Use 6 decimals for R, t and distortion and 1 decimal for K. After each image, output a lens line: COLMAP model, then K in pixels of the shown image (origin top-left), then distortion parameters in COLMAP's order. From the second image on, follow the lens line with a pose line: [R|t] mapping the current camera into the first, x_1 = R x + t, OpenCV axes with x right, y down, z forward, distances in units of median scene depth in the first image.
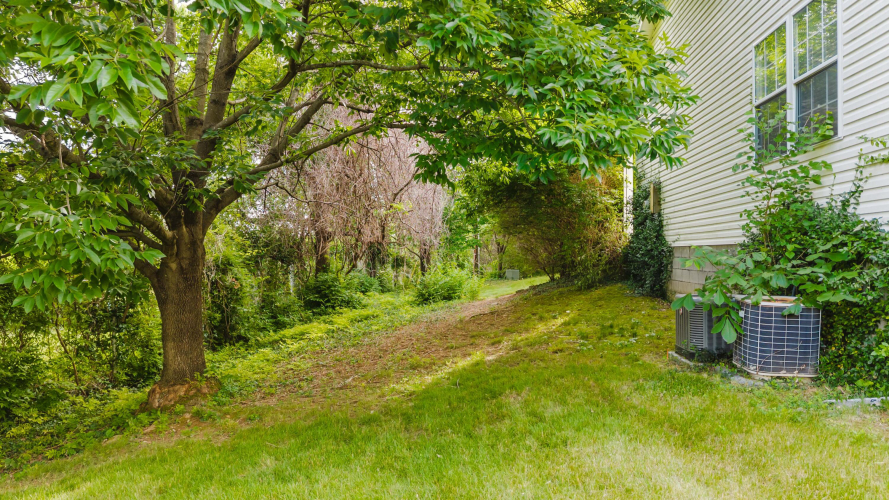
lens RADIAL K [[595.0, 0, 443.1], [0, 595.0, 248.9], [0, 0, 1]] dist [0.003011, -0.003719]
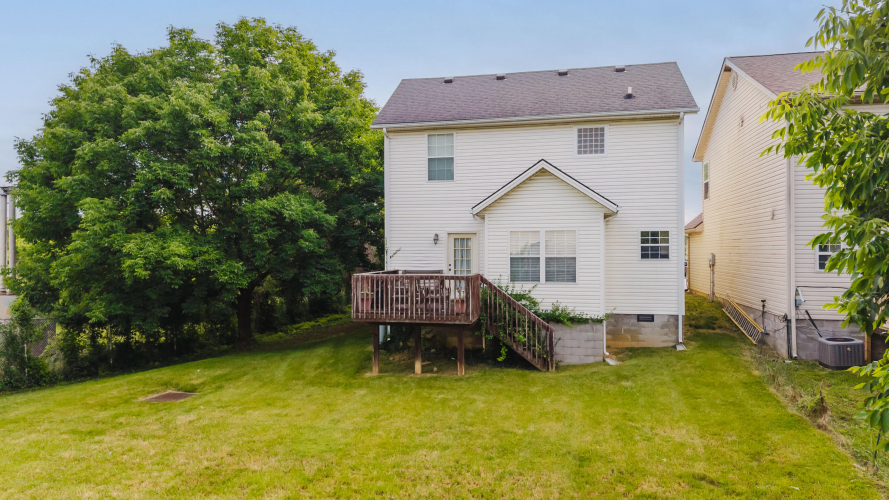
lens RADIAL K [[595.0, 0, 447.2], [0, 595.0, 253.7], [0, 0, 1]] dist [0.003011, -0.003719]
pose [[0.993998, 0.003189, -0.109352, 1.252992], [-0.002164, 0.999953, 0.009491, -0.346218], [0.109377, -0.009198, 0.993958, -2.591568]]
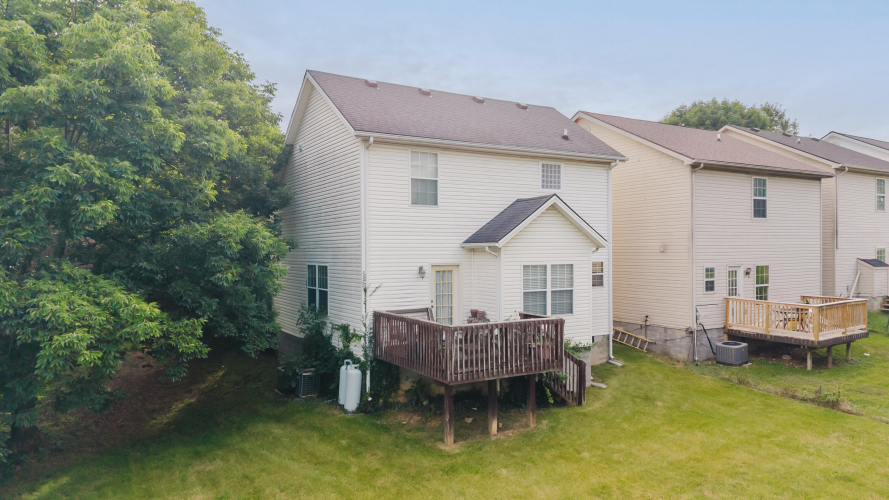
lens RADIAL K [[595.0, 0, 448.1], [0, 595.0, 244.1], [0, 0, 1]] dist [0.003011, -0.003719]
pose [[0.802740, 0.005528, 0.596304, -0.641101], [-0.000453, 0.999962, -0.008660, -0.498275], [-0.596329, 0.006682, 0.802712, -1.745632]]
